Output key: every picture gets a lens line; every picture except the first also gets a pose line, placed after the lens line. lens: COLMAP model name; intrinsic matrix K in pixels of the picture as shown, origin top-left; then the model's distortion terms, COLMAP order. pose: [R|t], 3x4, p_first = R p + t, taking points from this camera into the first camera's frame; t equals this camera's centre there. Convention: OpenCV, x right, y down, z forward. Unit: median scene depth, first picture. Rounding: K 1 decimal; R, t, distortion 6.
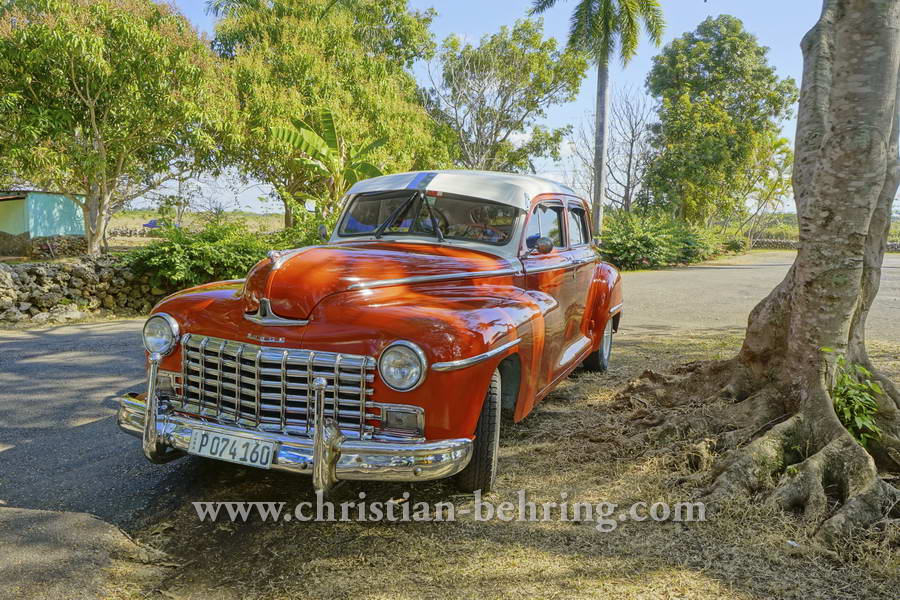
lens RADIAL K [[709.1, 0, 450.0], [0, 709.1, 300.0], [0, 0, 1]] dist [-0.011282, 0.000180]
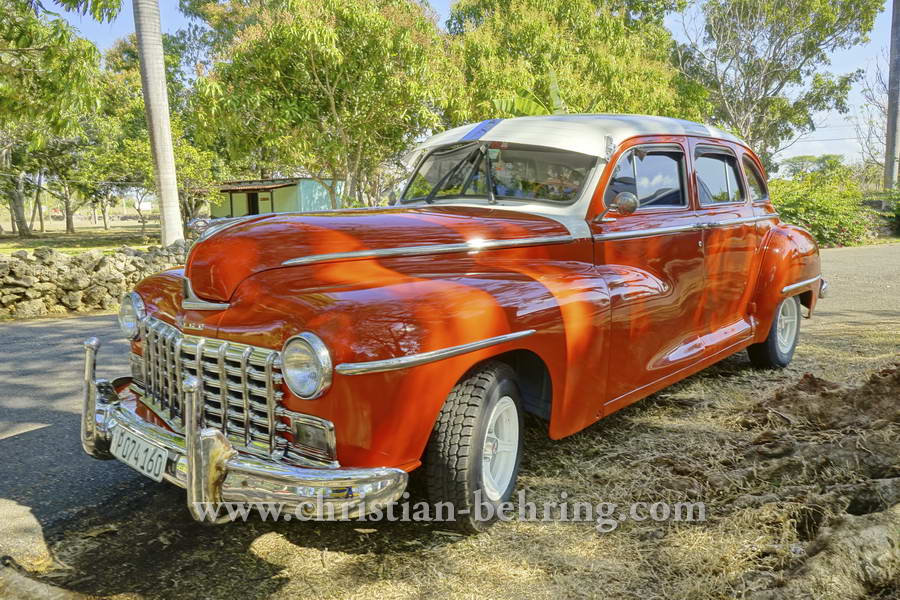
lens RADIAL K [[709.1, 0, 450.0], [0, 709.1, 300.0], [0, 0, 1]] dist [-0.011282, 0.000180]
pose [[0.931639, 0.010410, -0.363236, 0.052970], [0.002596, 0.999373, 0.035300, -0.000480], [0.363376, -0.033829, 0.931028, 0.053120]]
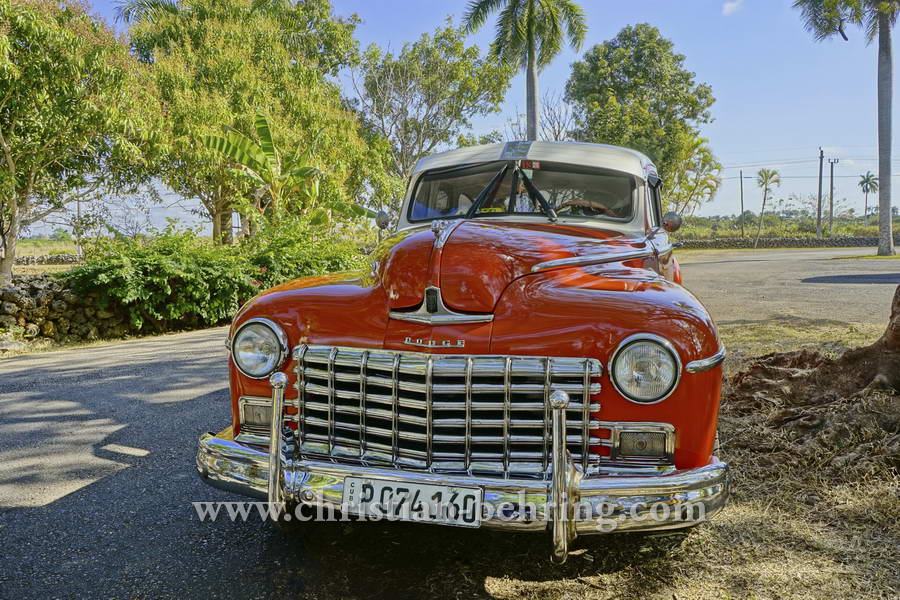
lens RADIAL K [[709.8, 0, 452.7], [0, 709.8, 303.6], [0, 0, 1]] dist [-0.002796, 0.000071]
pose [[0.991728, -0.048995, 0.118637, -0.051951], [0.050697, 0.998649, -0.011371, 0.003748], [-0.117920, 0.017292, 0.992873, 0.045486]]
